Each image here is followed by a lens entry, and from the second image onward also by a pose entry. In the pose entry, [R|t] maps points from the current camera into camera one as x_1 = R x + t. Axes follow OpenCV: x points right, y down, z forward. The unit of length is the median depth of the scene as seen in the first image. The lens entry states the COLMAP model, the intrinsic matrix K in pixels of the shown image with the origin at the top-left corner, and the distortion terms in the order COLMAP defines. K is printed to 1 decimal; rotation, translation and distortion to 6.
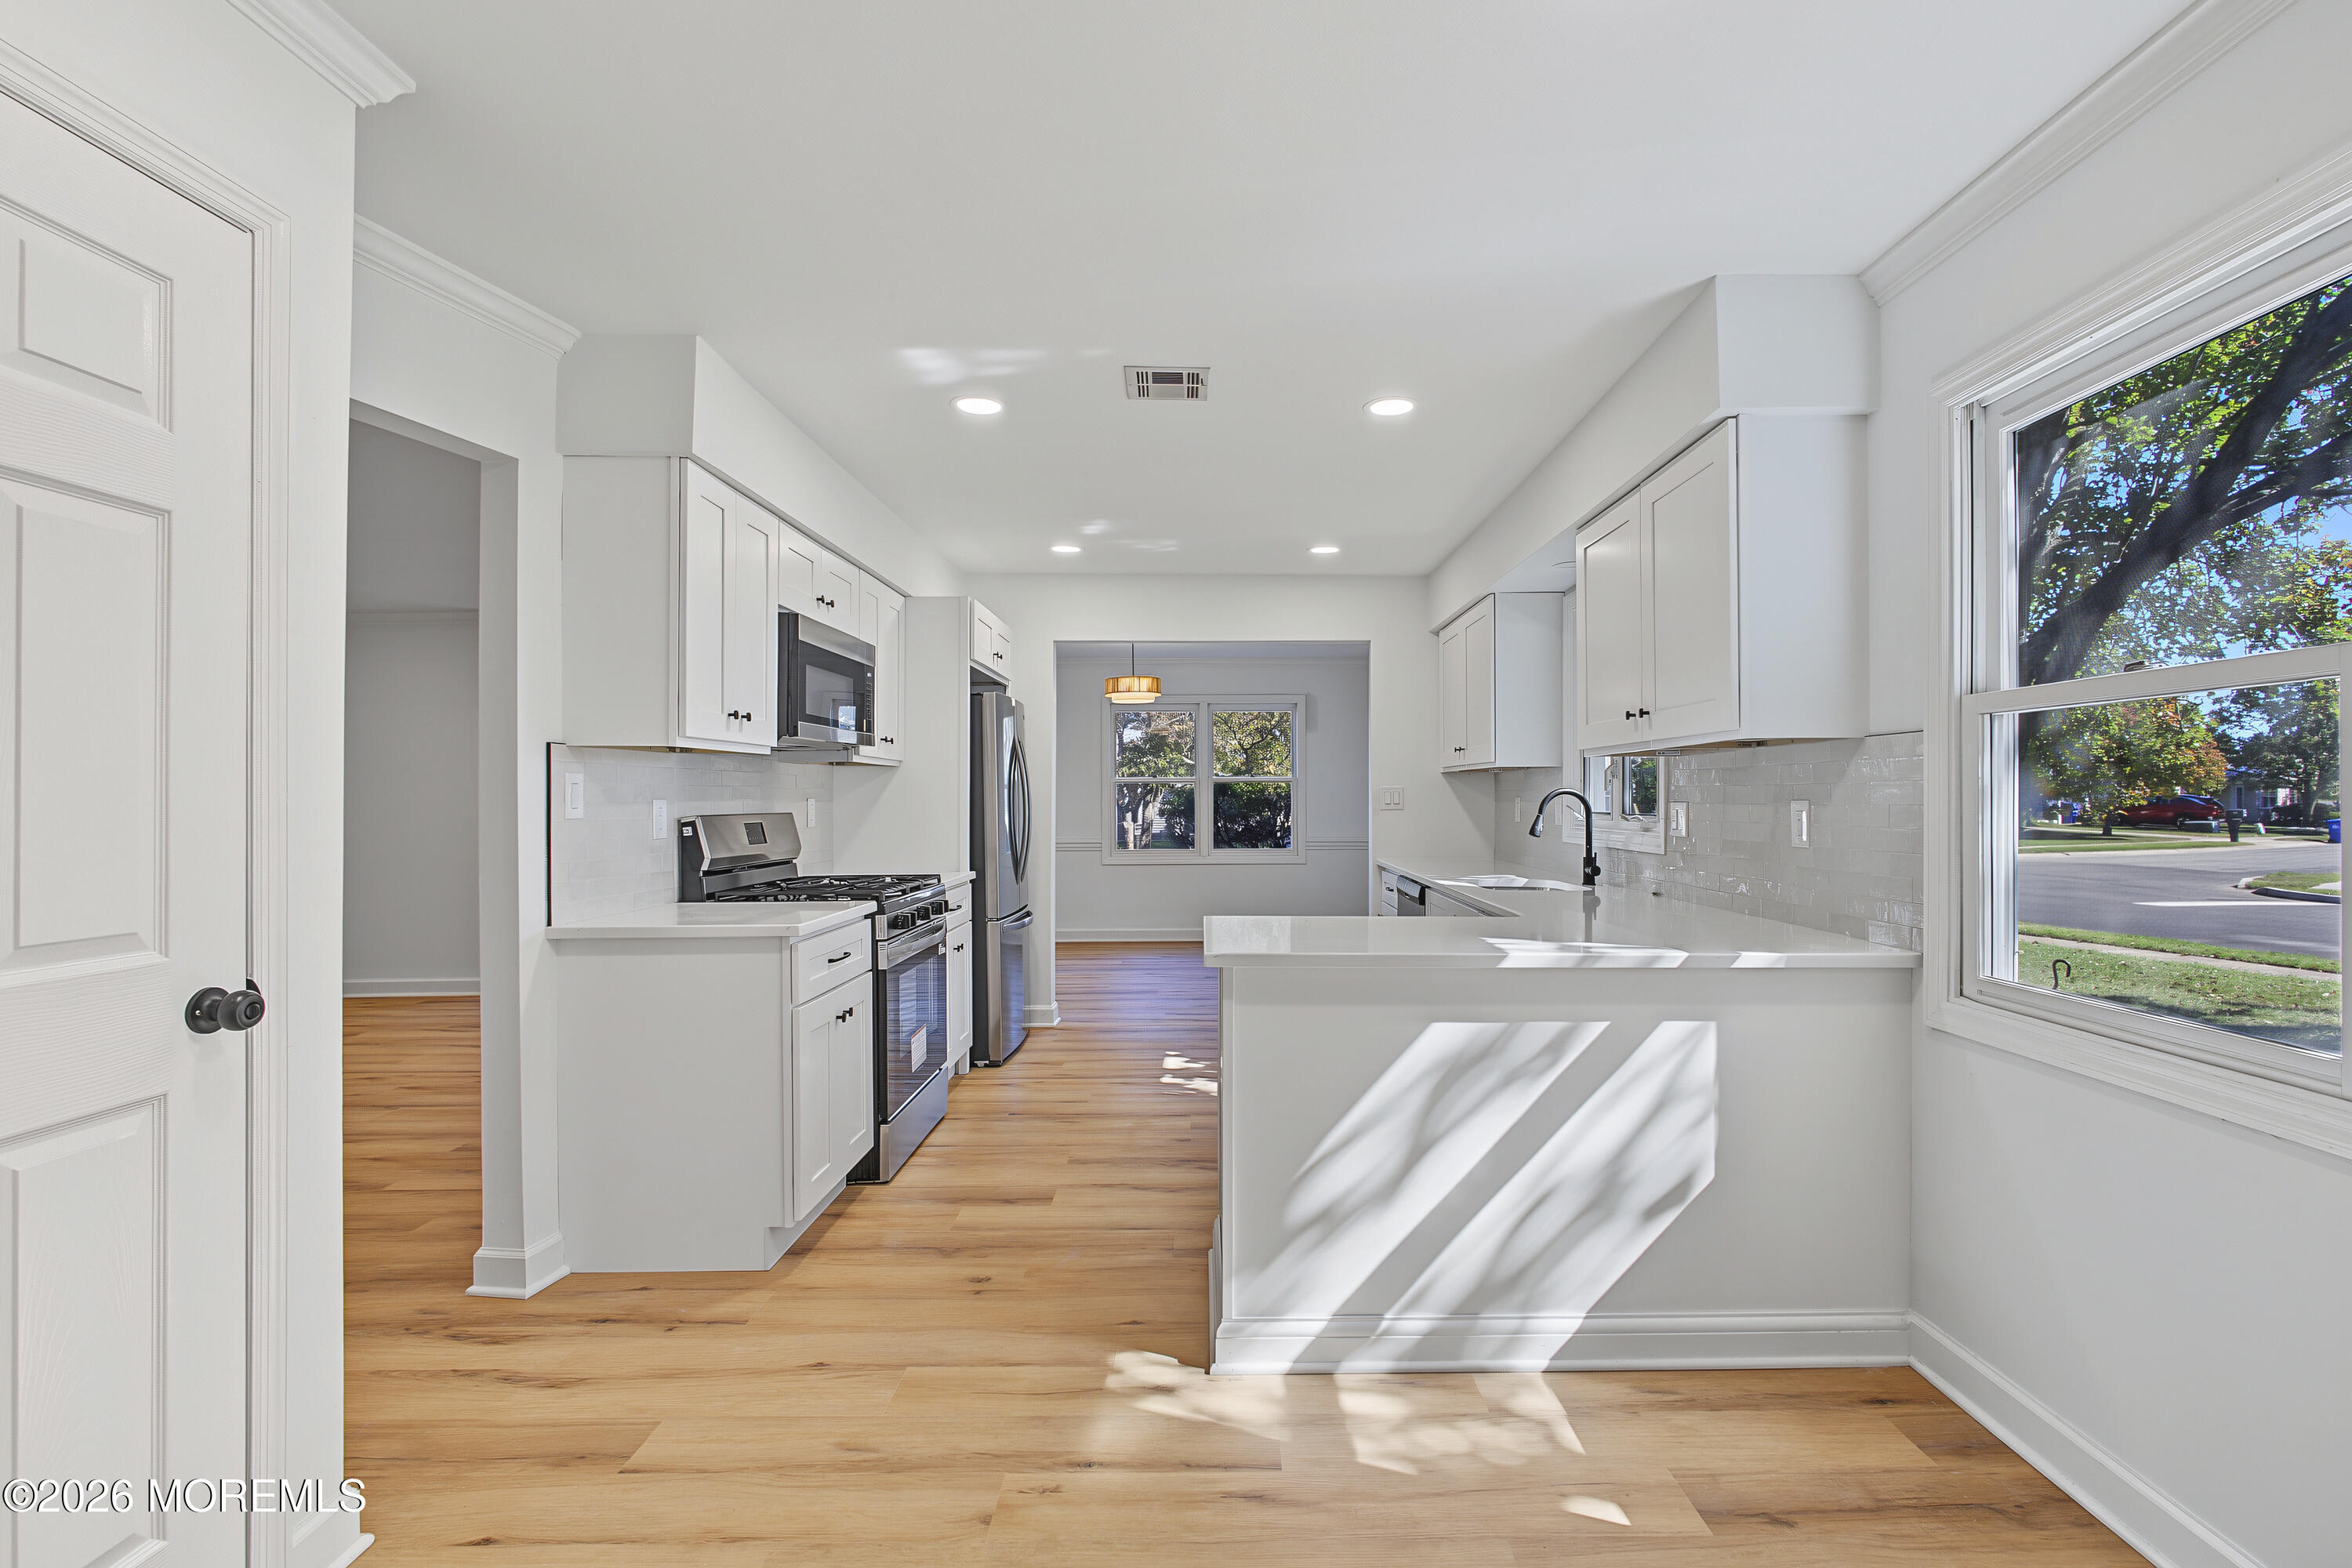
lens RADIAL K [[1066.3, 0, 1214.6], [0, 1066.3, 790.1], [0, 0, 1]] dist [-0.002357, -0.000445]
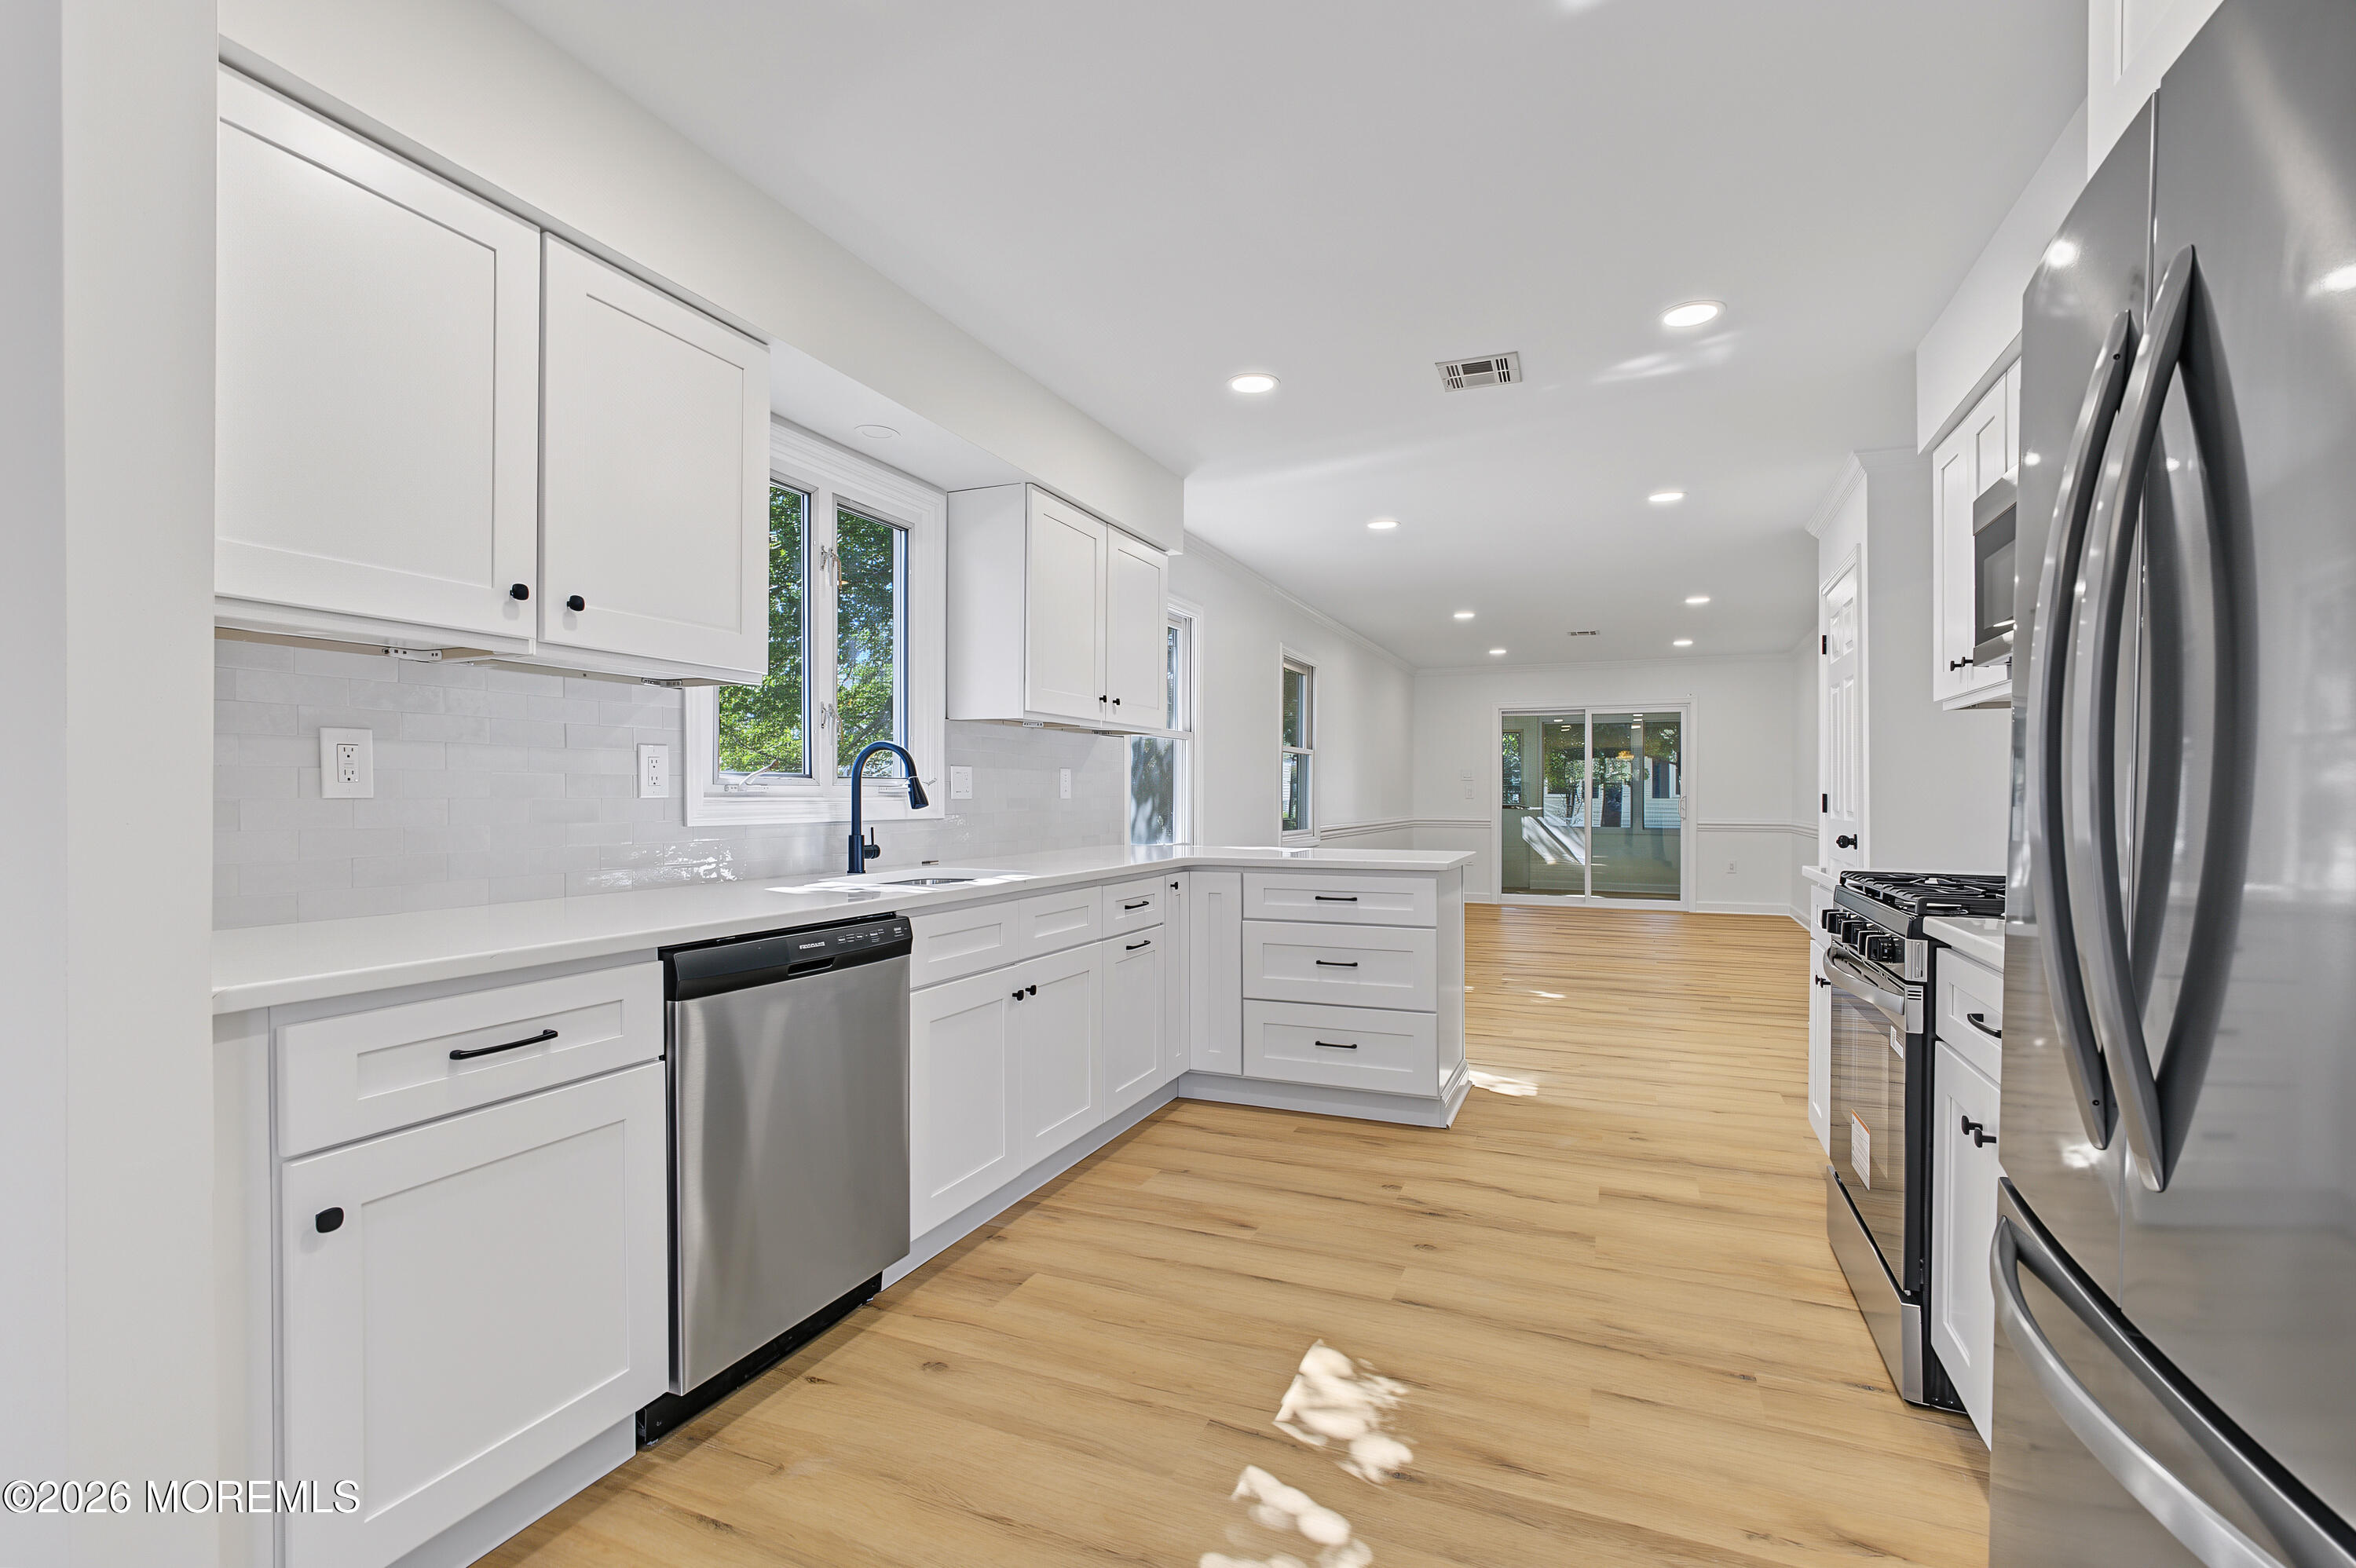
lens RADIAL K [[1024.6, 0, 1189.0], [0, 1024.6, 798.7], [0, 0, 1]] dist [-0.010111, 0.000524]
pose [[-0.917704, -0.002473, 0.397257, -0.170866], [-0.003962, 0.999988, -0.002928, 0.045971], [-0.397245, -0.004261, -0.917703, 1.884453]]
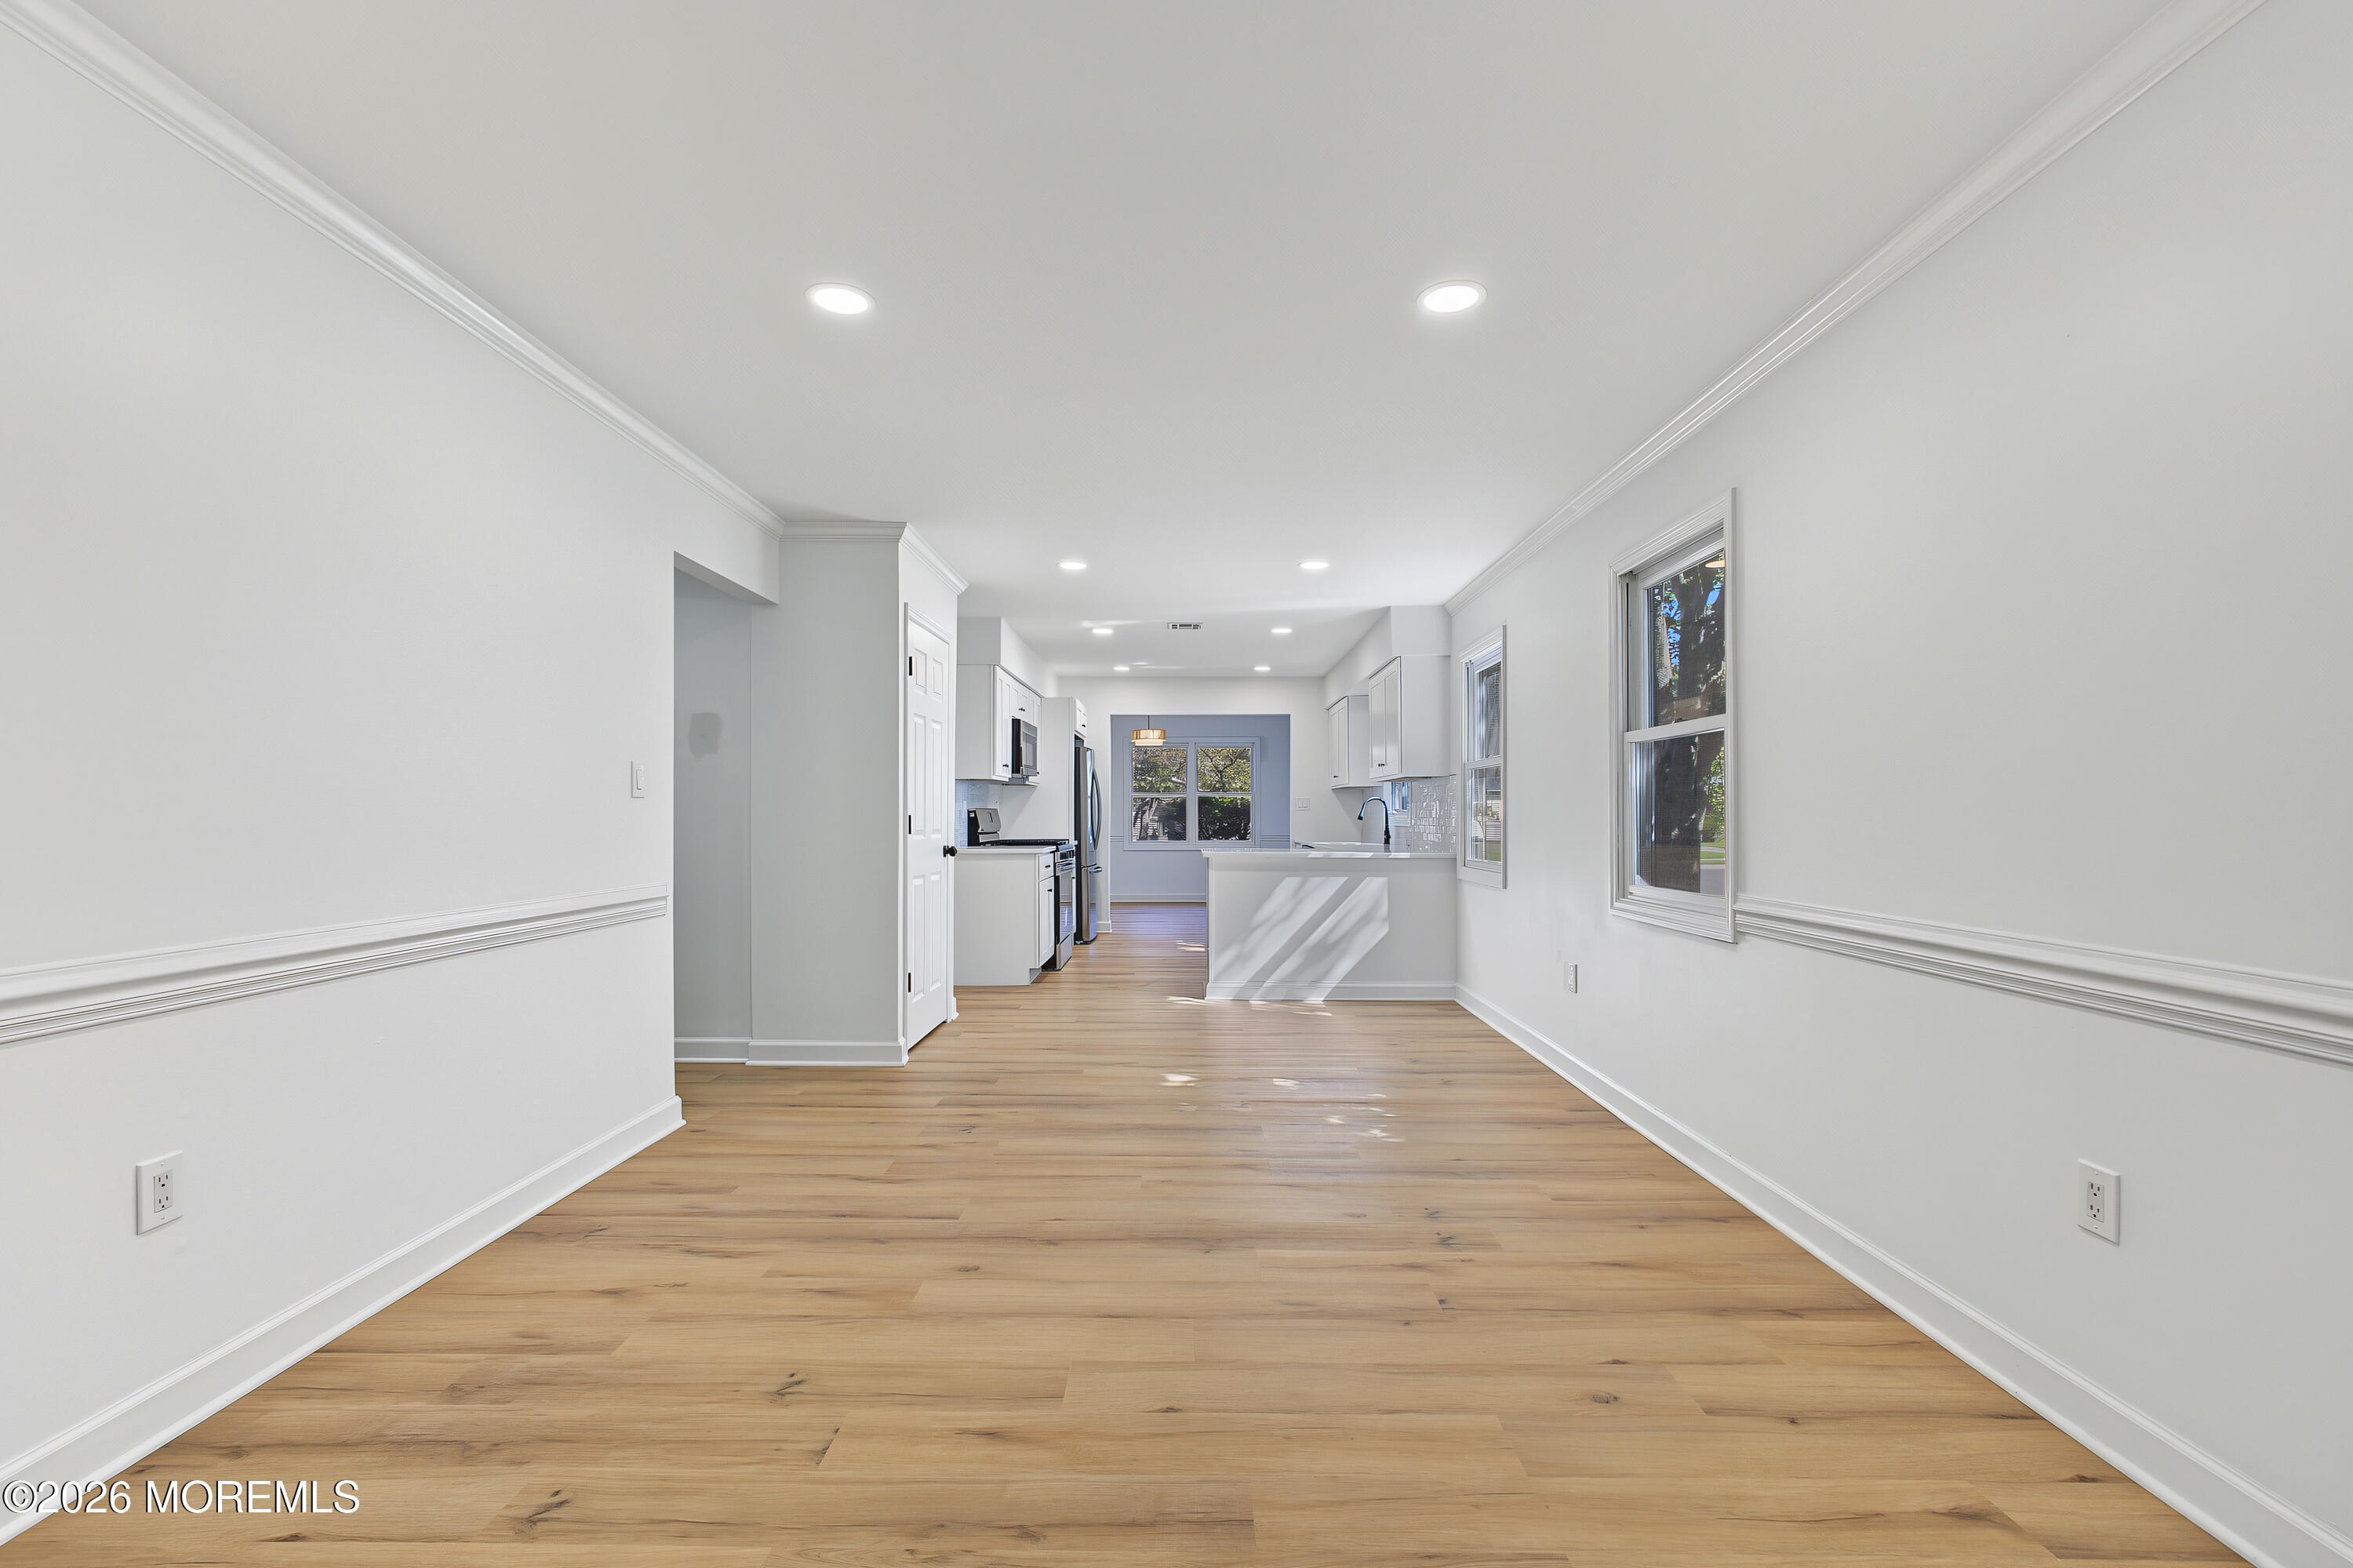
lens RADIAL K [[1023.4, 0, 1187.5], [0, 1023.4, 798.7], [0, 0, 1]] dist [-0.010111, 0.000524]
pose [[0.999987, -0.001142, -0.004970, -0.025495], [0.001106, 0.999973, -0.007296, 0.019329], [0.004978, 0.007290, 0.999961, -1.176446]]
